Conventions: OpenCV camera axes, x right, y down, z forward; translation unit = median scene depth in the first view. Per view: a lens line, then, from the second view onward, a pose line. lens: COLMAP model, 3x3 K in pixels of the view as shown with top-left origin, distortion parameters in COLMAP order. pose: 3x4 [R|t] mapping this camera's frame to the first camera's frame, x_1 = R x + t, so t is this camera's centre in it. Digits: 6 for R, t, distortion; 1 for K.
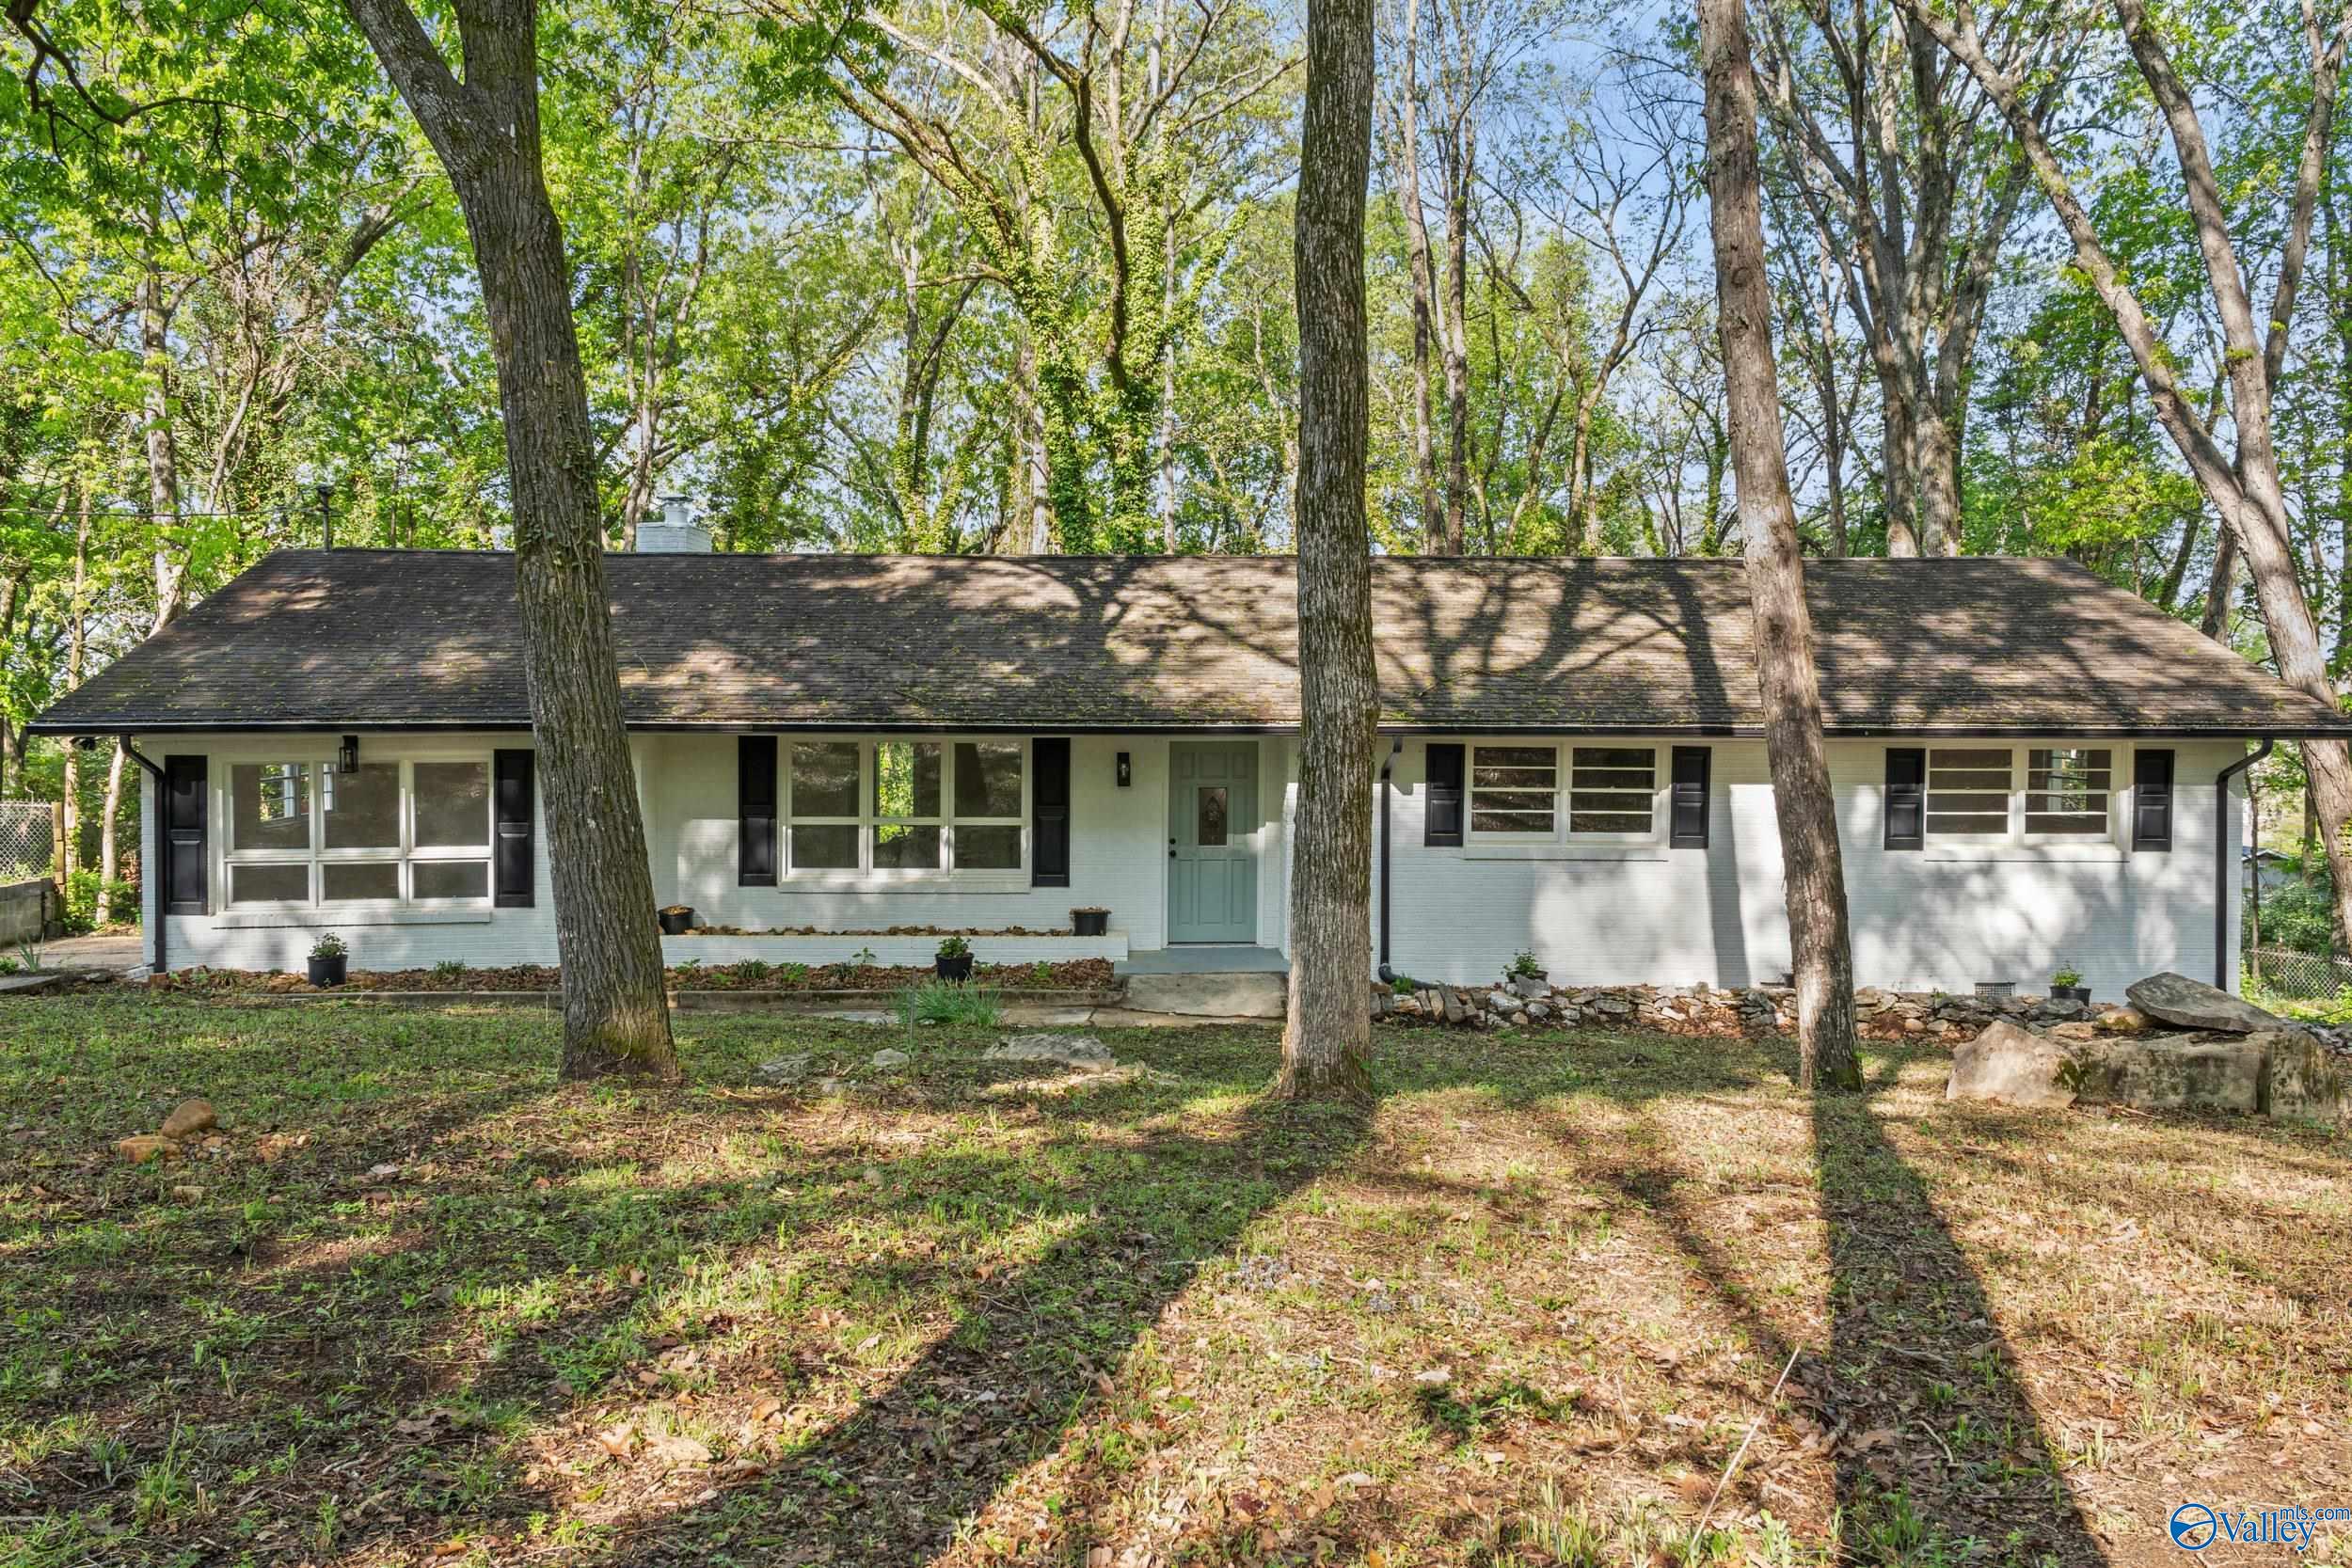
lens RADIAL K [[1774.5, 0, 1176.4], [0, 1774.5, 771.7], [0, 0, 1]] dist [0.029863, 0.013929]
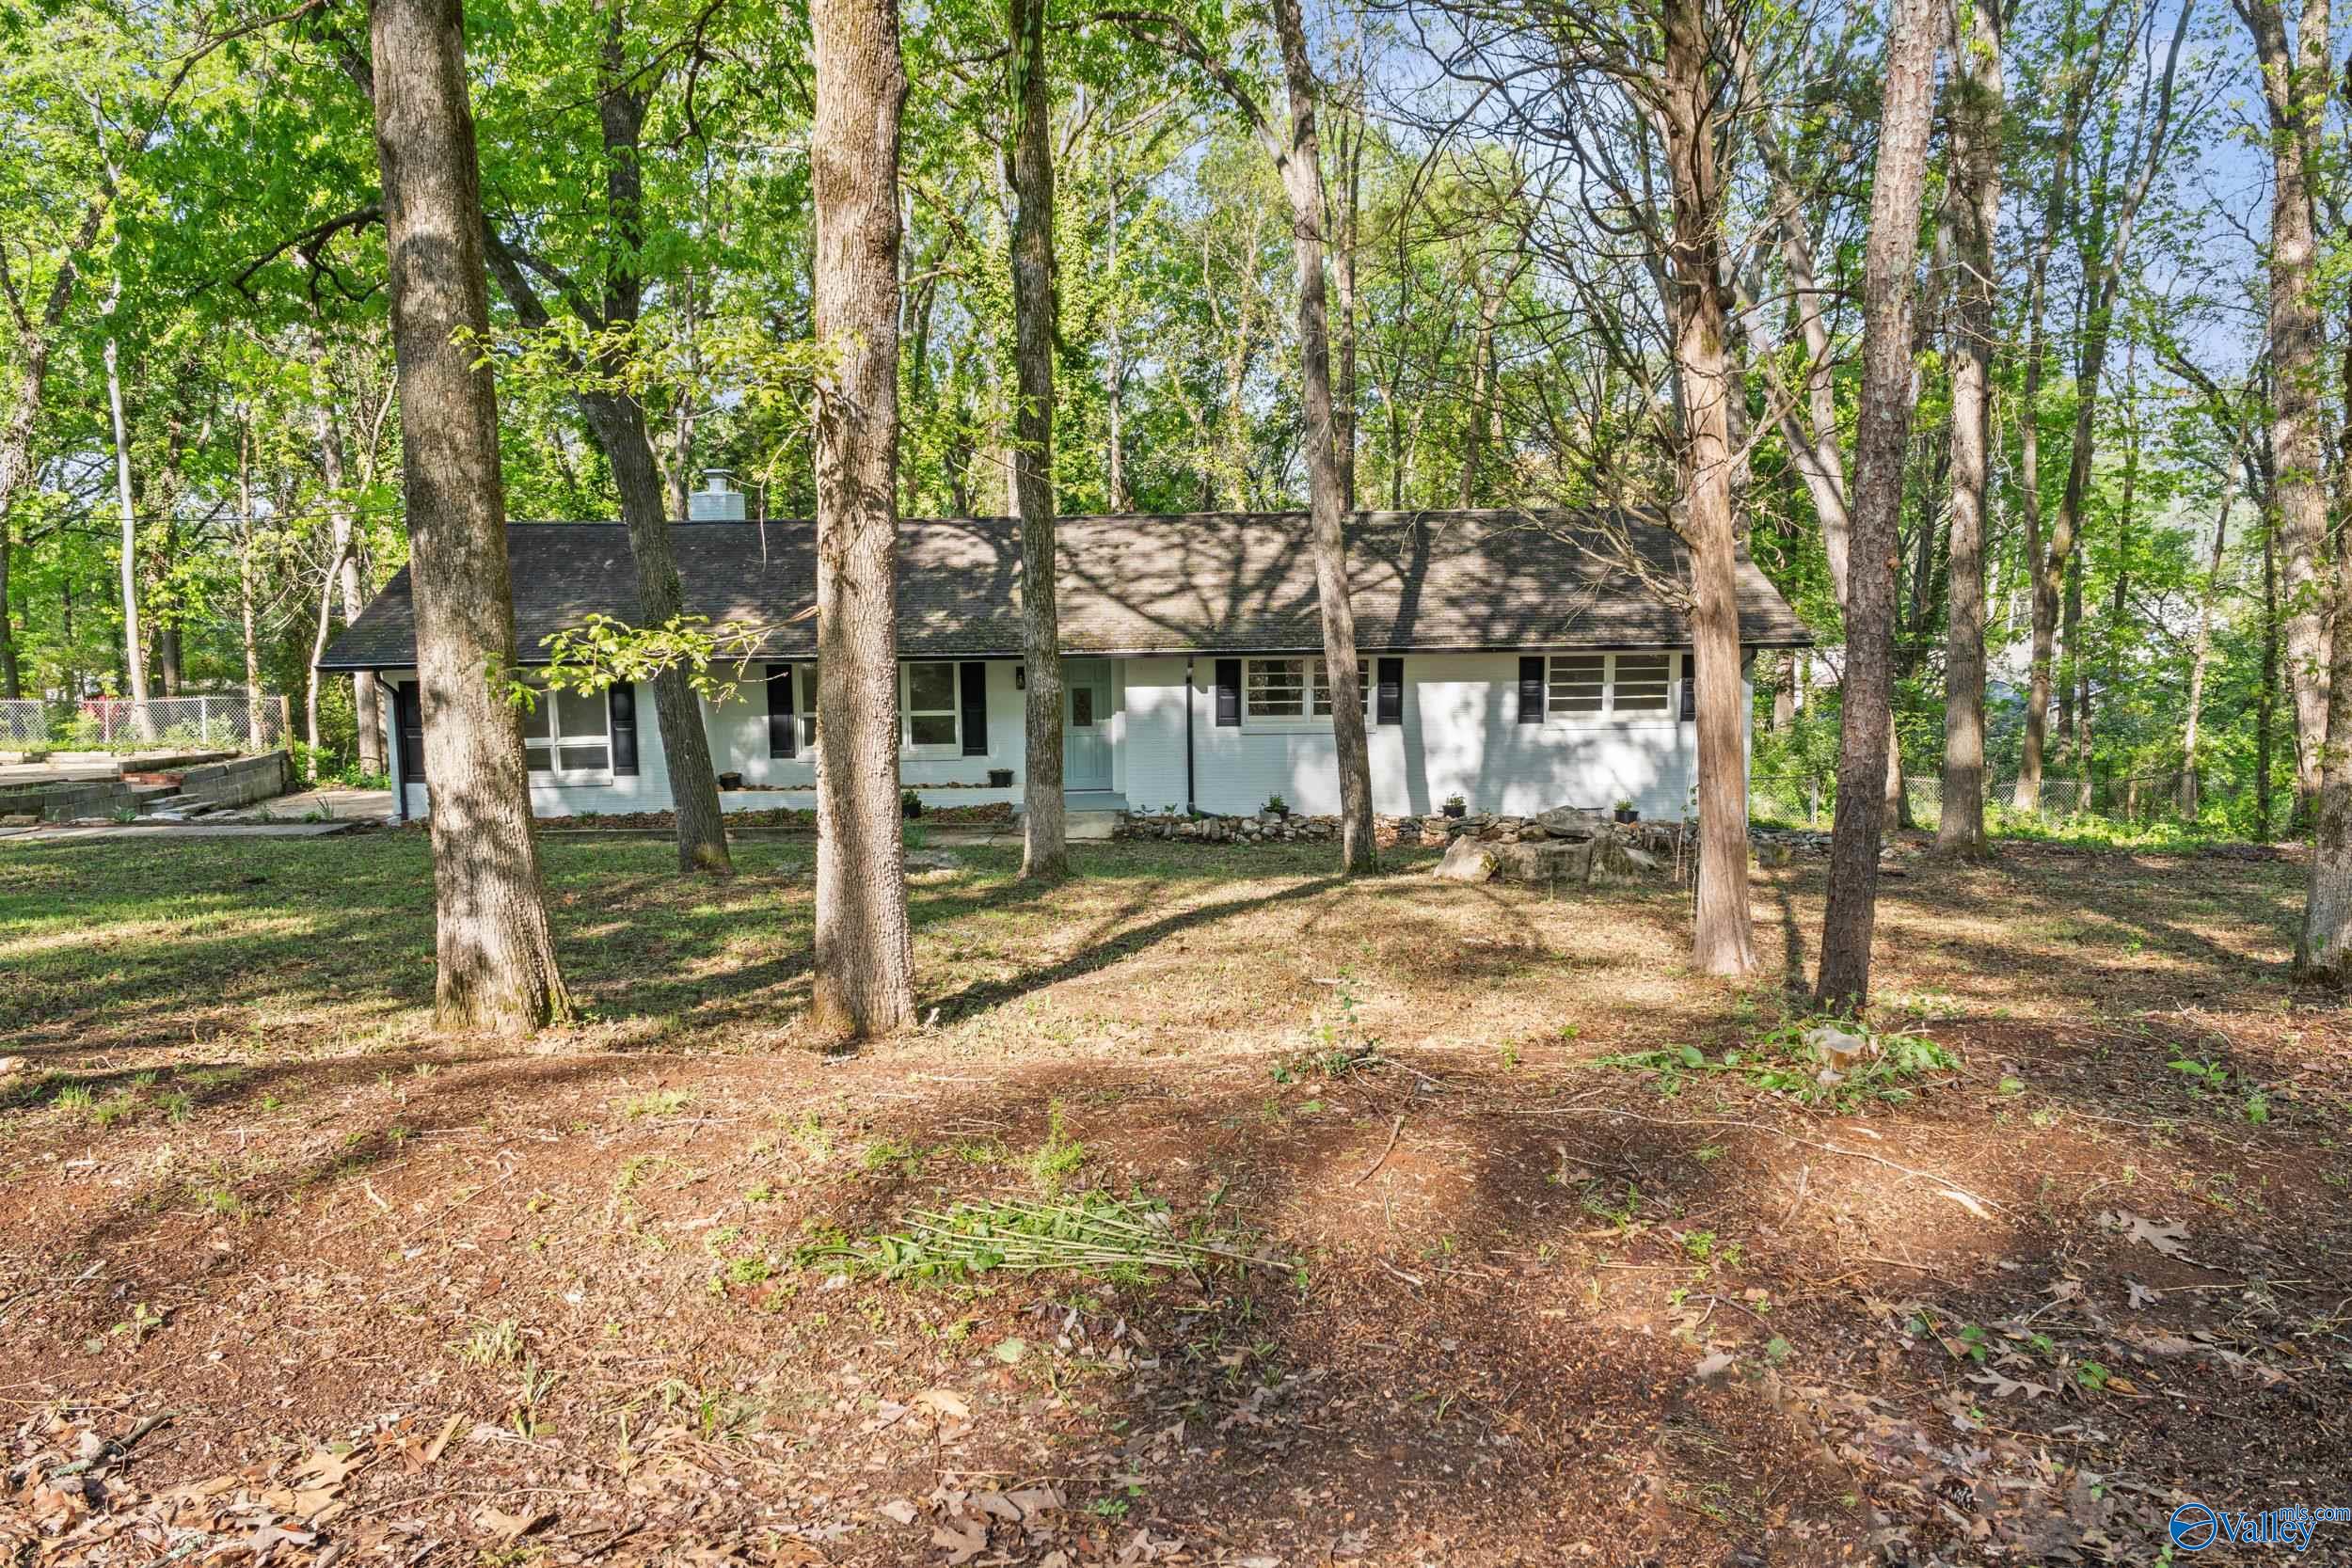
lens RADIAL K [[1609.7, 0, 1166.9], [0, 1609.7, 779.3], [0, 0, 1]] dist [0.046165, -0.001984]
pose [[0.999842, -0.014626, -0.010086, 0.108411], [0.015561, 0.994875, 0.099911, -0.051246], [0.008573, -0.100052, 0.994945, -0.380429]]
